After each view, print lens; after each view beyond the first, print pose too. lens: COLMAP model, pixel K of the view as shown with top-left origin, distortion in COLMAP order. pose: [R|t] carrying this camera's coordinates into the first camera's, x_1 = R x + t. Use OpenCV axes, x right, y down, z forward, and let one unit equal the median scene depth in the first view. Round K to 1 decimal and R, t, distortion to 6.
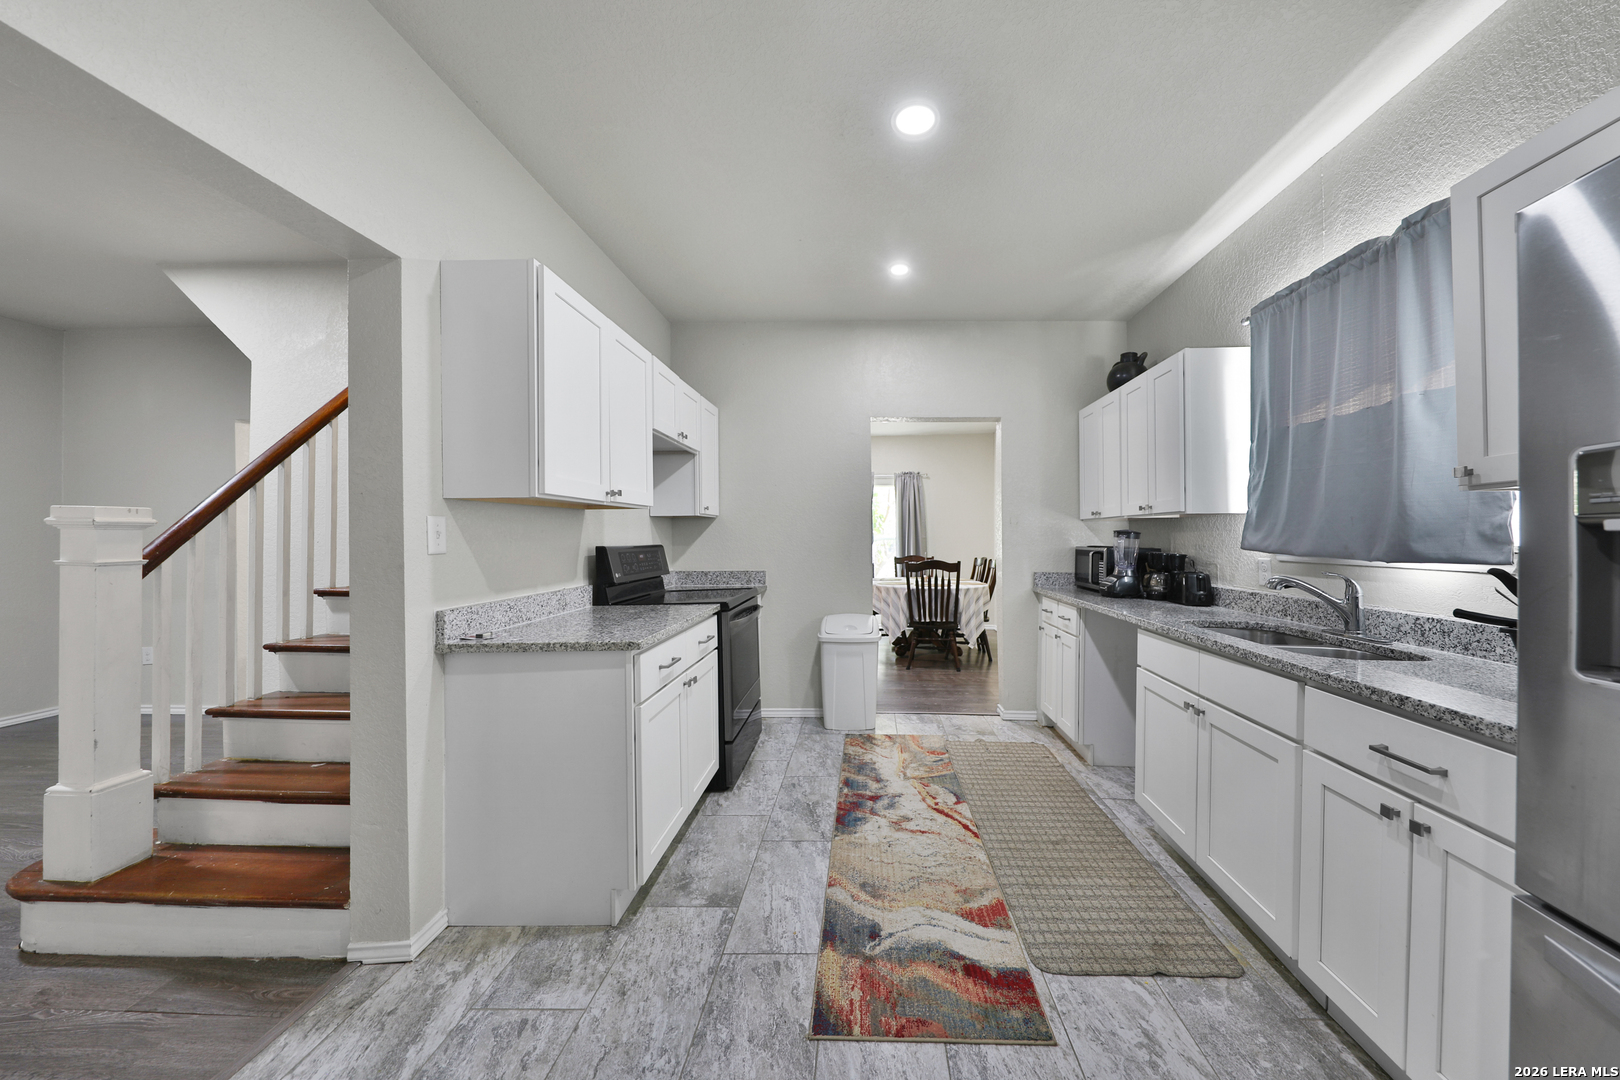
lens RADIAL K [[561.5, 0, 847.3], [0, 561.5, 531.7], [0, 0, 1]] dist [-0.002350, -0.000406]
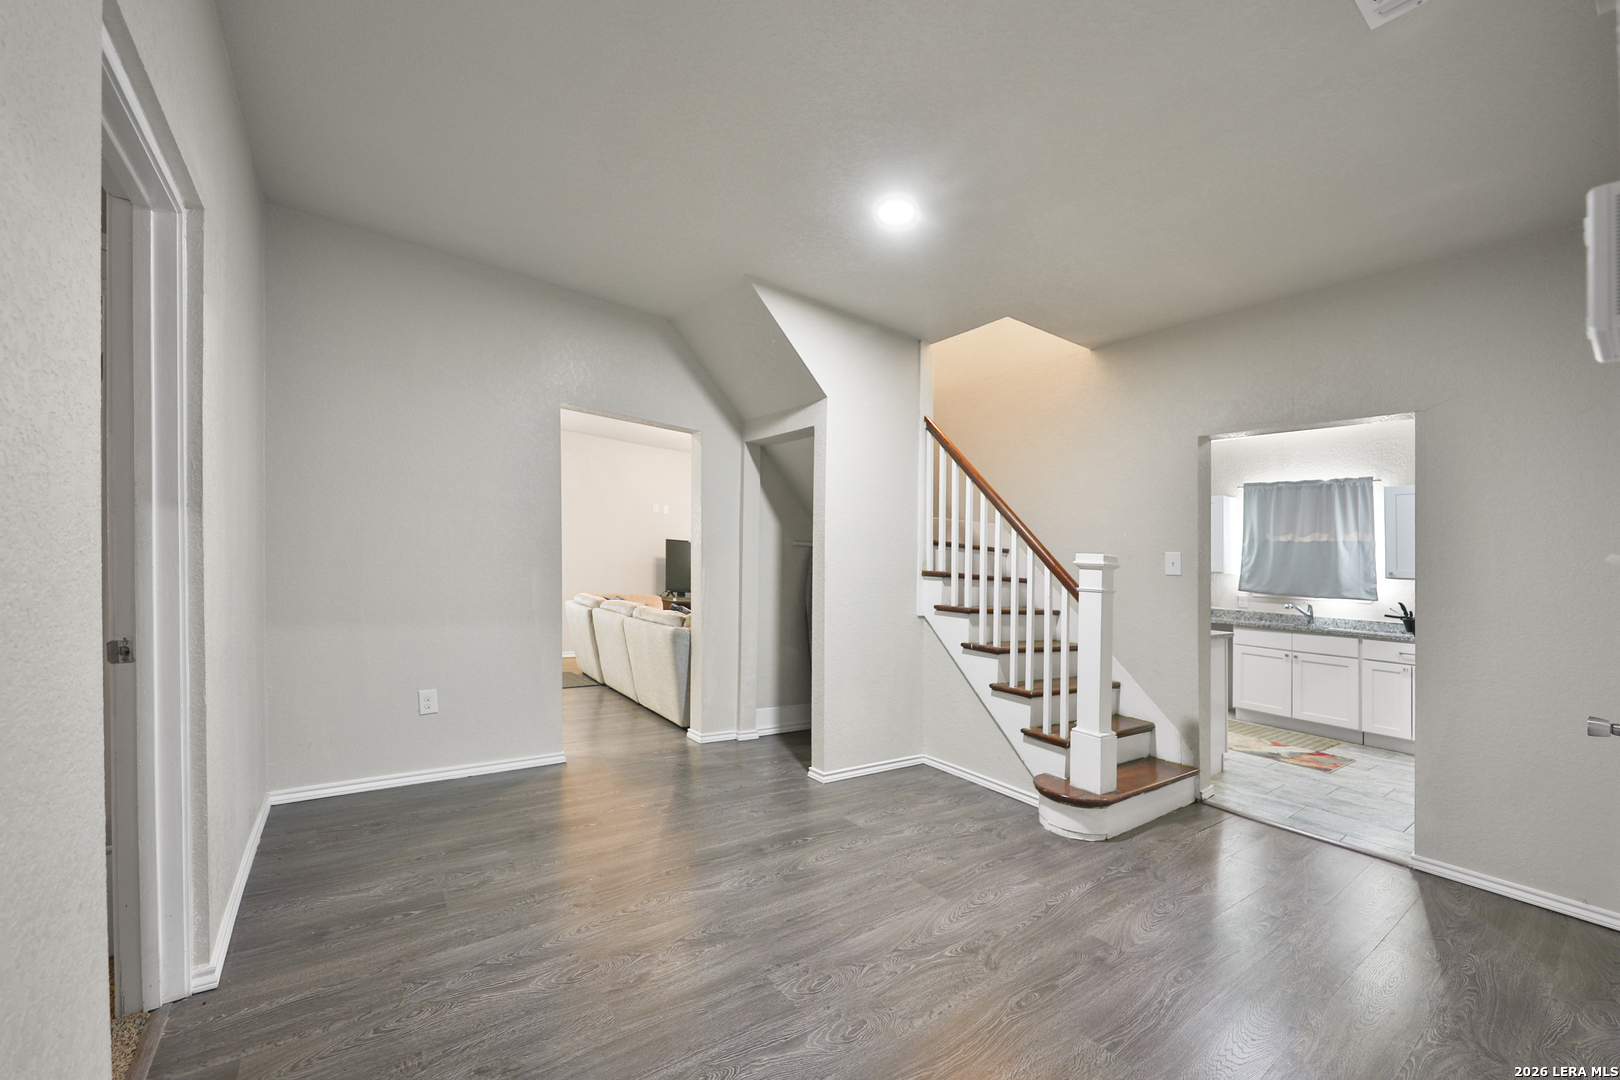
lens RADIAL K [[649.5, 0, 785.7], [0, 649.5, 519.6], [0, 0, 1]] dist [-0.000897, -0.000184]
pose [[0.799867, 0.080219, 0.594792, -2.688413], [-0.056778, 0.996697, -0.058070, 0.002204], [-0.597485, 0.012677, 0.801780, 0.014386]]
